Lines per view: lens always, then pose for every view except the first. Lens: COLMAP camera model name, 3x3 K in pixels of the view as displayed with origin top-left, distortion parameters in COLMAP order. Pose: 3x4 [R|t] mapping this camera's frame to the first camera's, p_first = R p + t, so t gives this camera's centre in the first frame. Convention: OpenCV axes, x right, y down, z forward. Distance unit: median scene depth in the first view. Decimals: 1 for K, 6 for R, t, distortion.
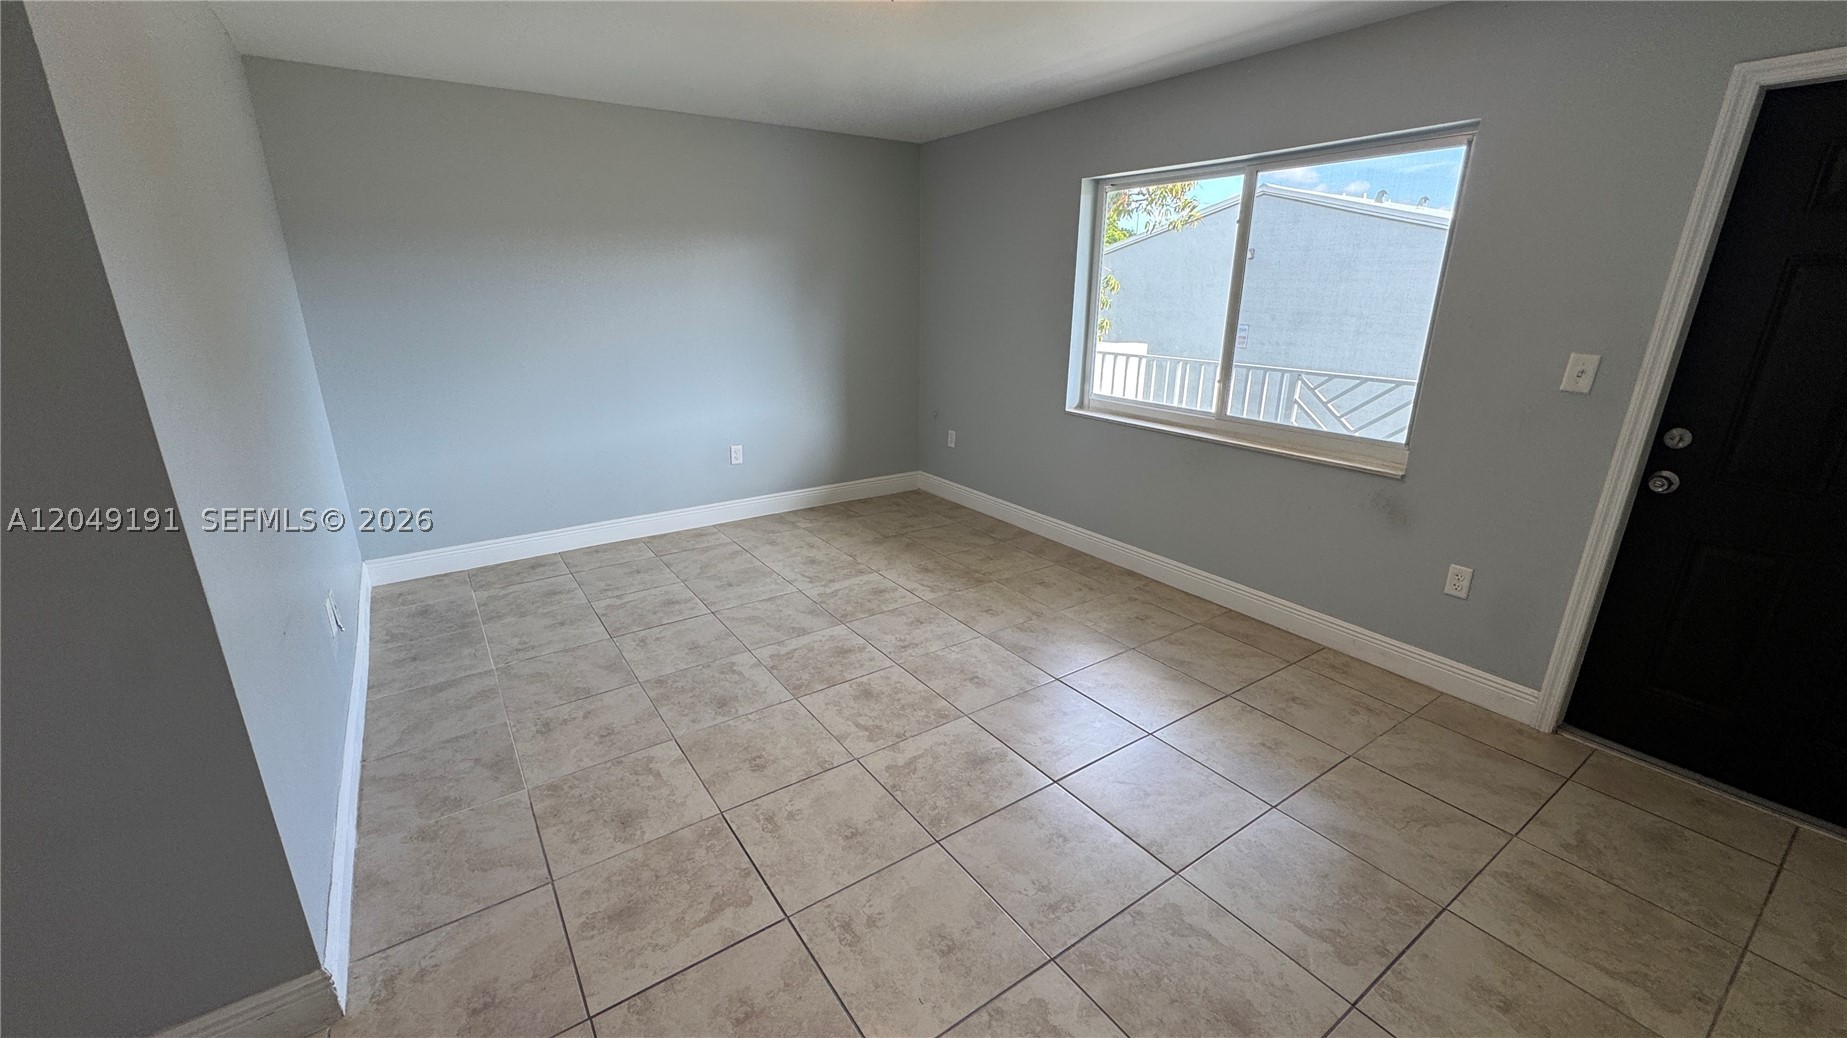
lens RADIAL K [[728.1, 0, 911.9], [0, 728.1, 506.0], [0, 0, 1]] dist [0.004345, 0.000211]
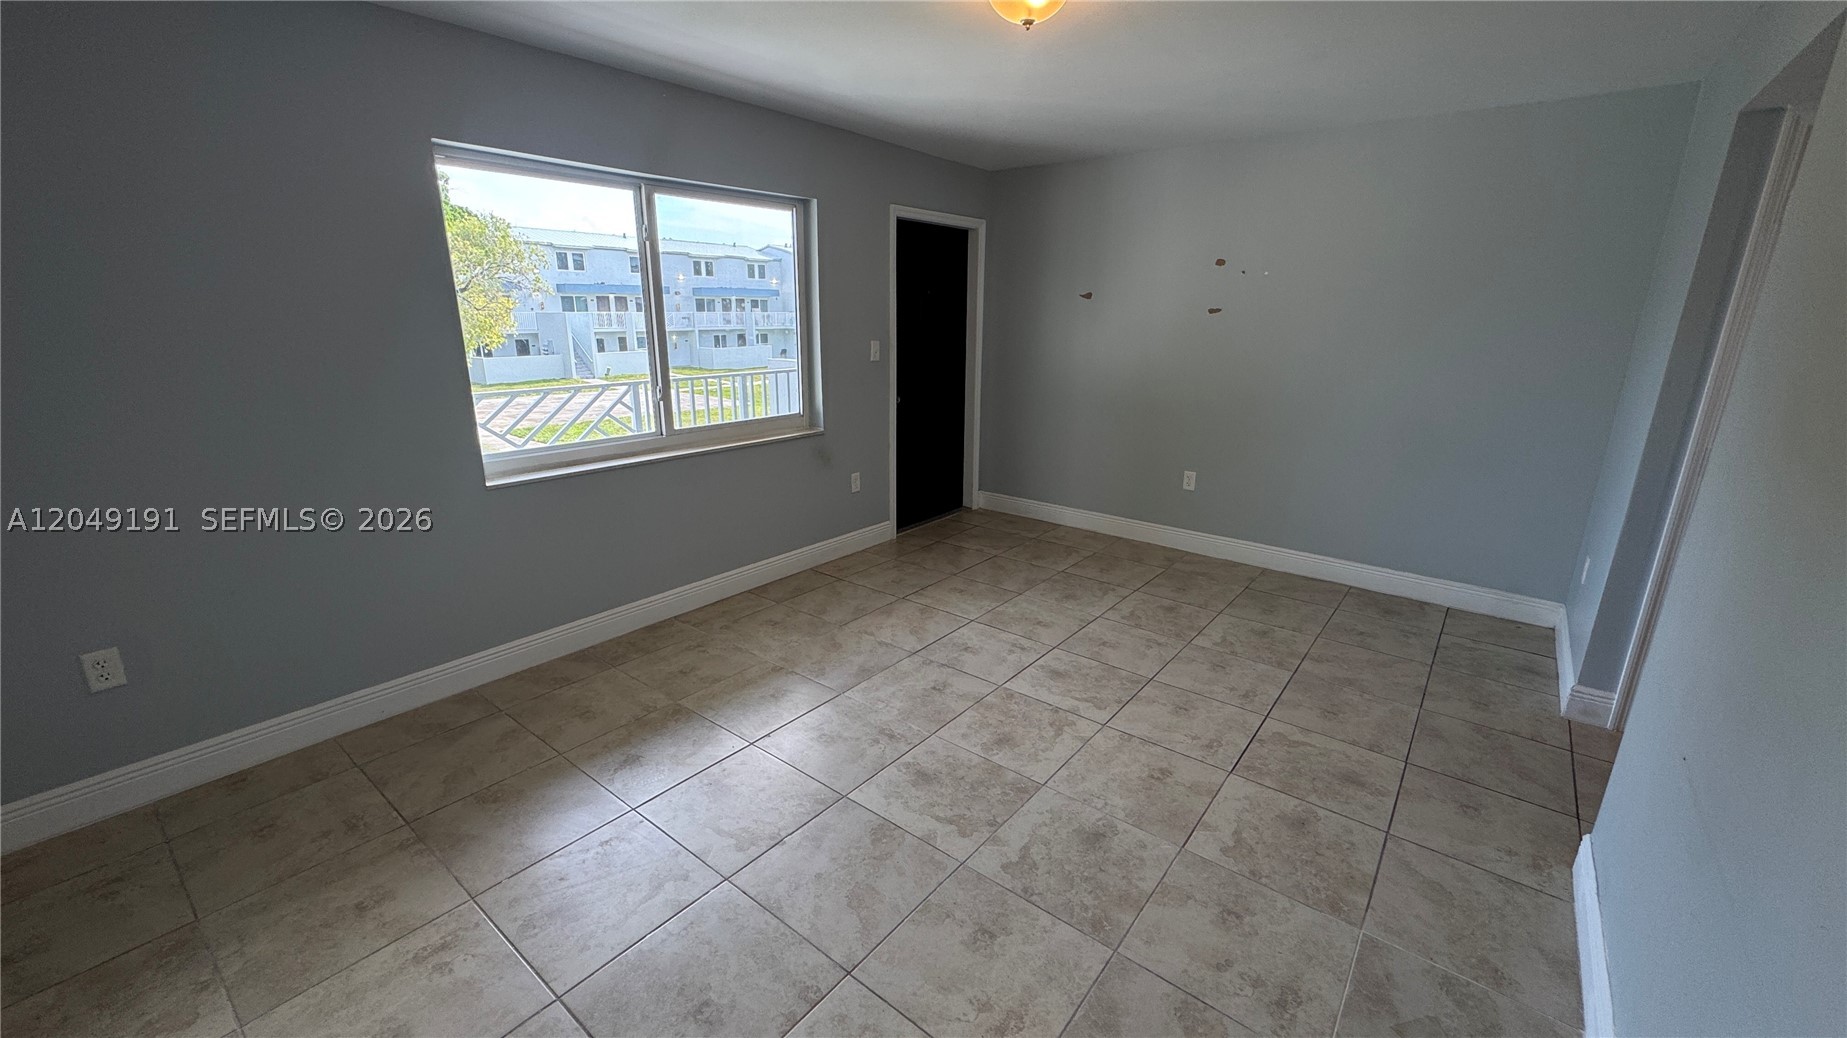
lens RADIAL K [[728.1, 0, 931.6], [0, 728.1, 510.0], [0, 0, 1]] dist [0.004345, 0.000211]
pose [[-0.295531, -0.265949, 0.917569, -0.938359], [0.264234, 0.900245, 0.346033, -0.413498], [-0.918064, 0.344717, -0.195777, 1.336873]]
